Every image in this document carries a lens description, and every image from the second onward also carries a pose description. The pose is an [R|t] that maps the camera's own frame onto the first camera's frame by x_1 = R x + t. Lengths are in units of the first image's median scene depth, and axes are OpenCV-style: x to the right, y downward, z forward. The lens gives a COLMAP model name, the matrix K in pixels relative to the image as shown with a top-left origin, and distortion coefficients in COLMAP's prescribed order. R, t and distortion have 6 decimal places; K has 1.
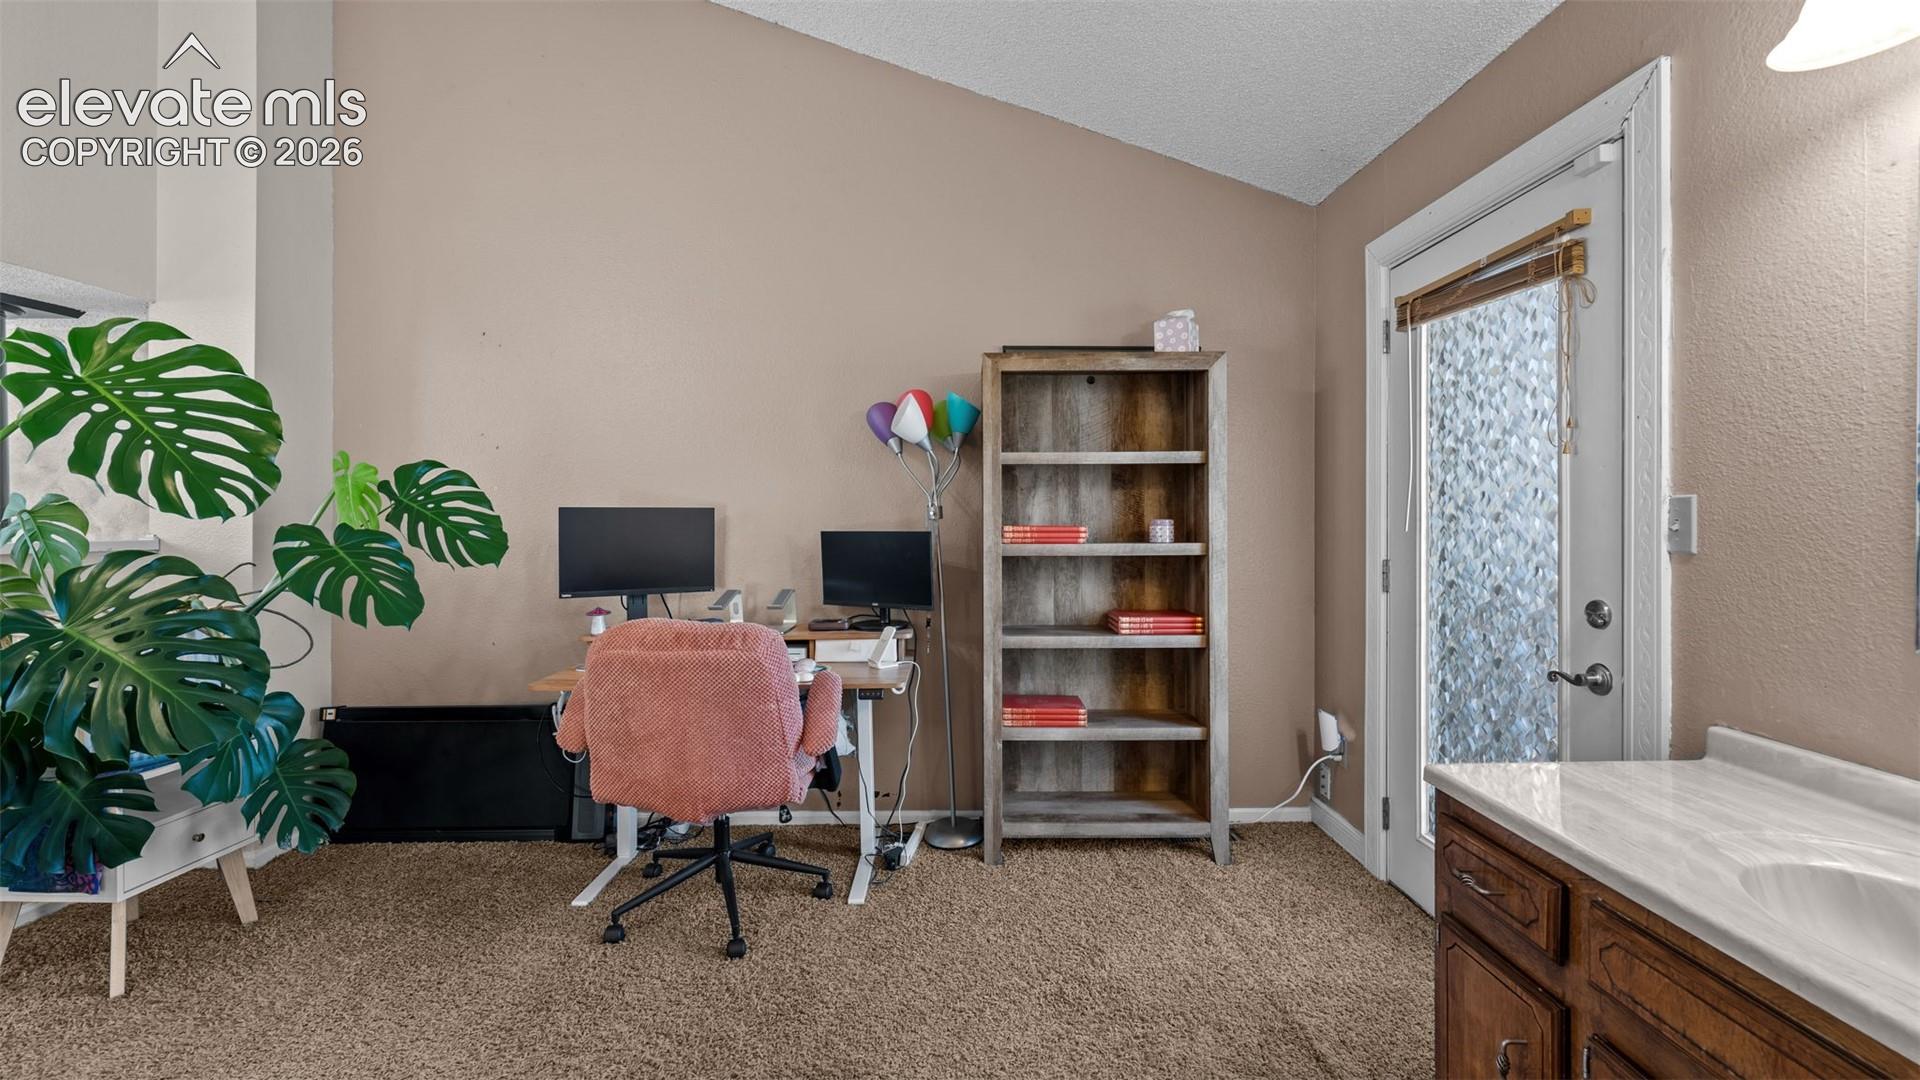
lens RADIAL K [[780.7, 0, 954.7], [0, 780.7, 523.5], [0, 0, 1]] dist [-0.000521, -0.000317]
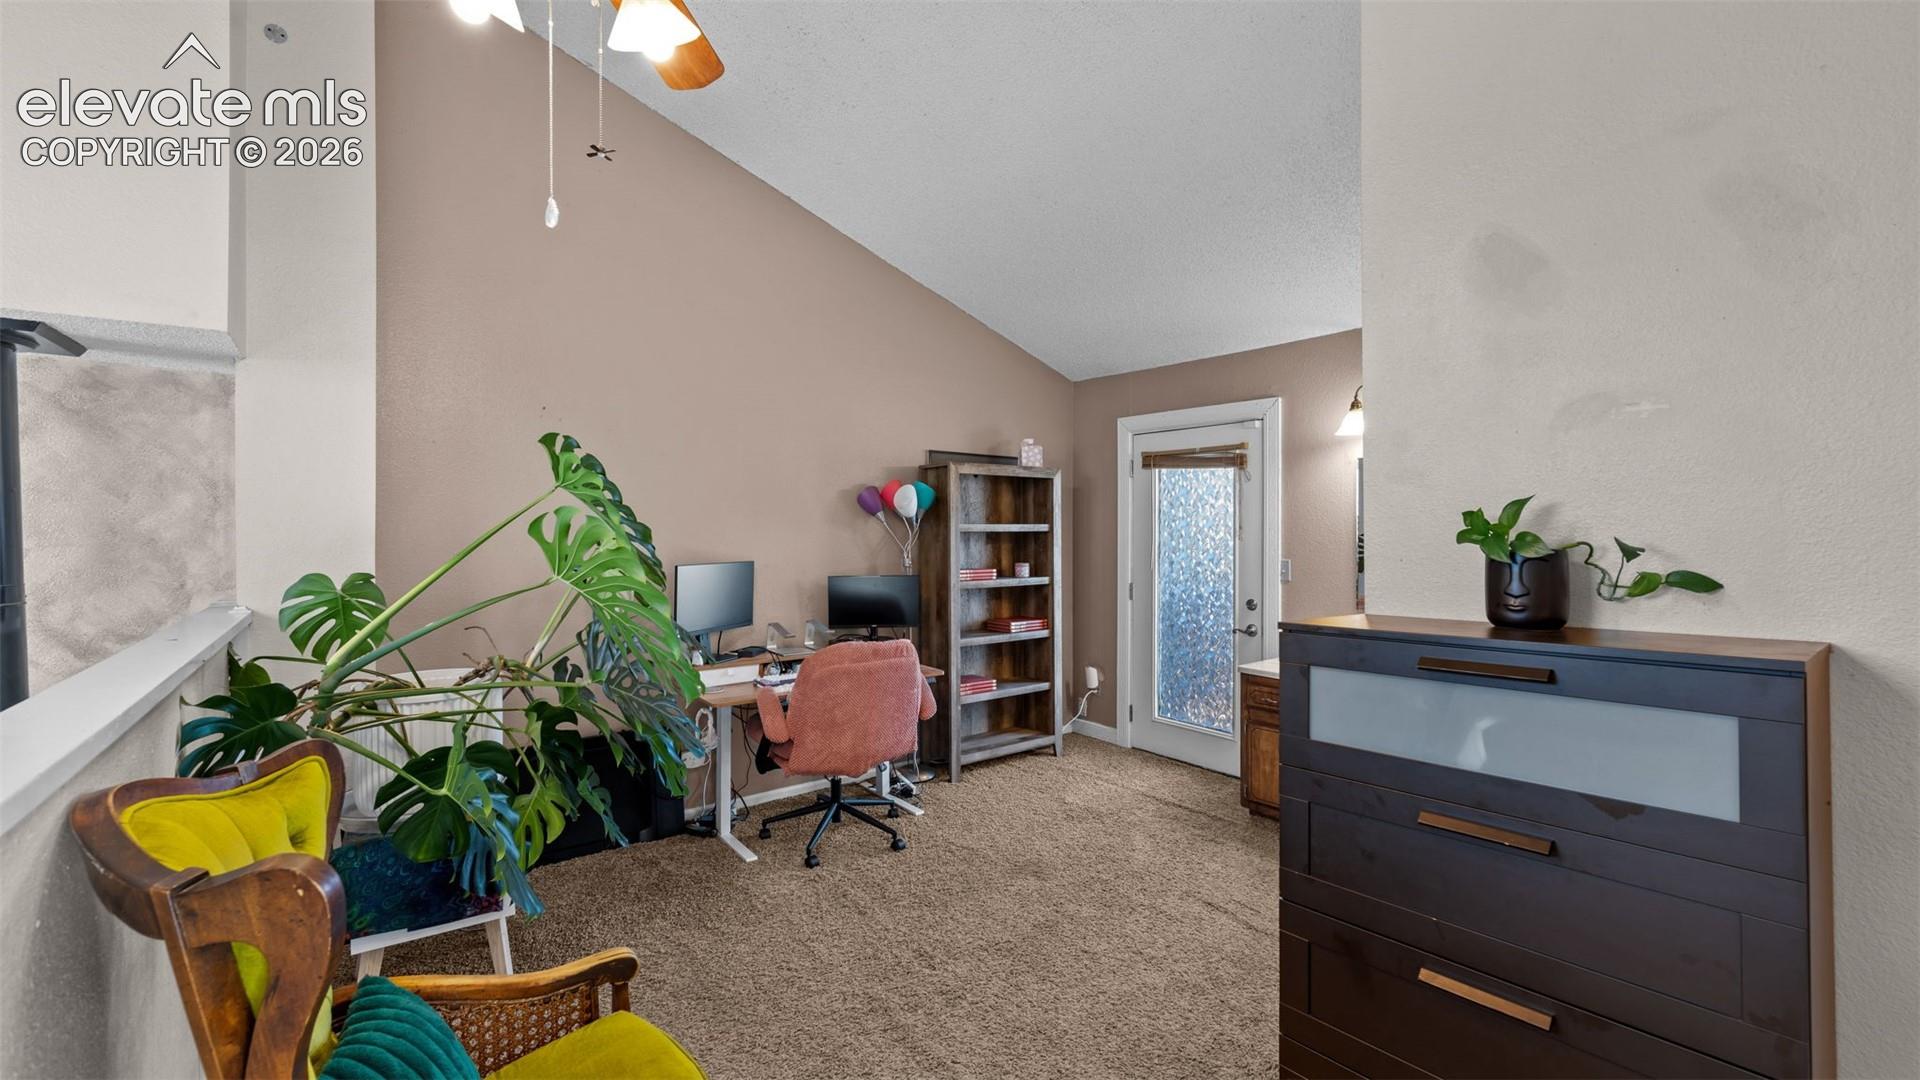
lens RADIAL K [[766.0, 0, 960.0], [0, 766.0, 540.0], [0, 0, 1]] dist [-0.000732, -0.000074]
pose [[0.794915, -0.004397, 0.606705, -0.886116], [0.002568, 0.999989, 0.003882, -0.065124], [-0.606716, -0.001528, 0.794917, -0.244958]]
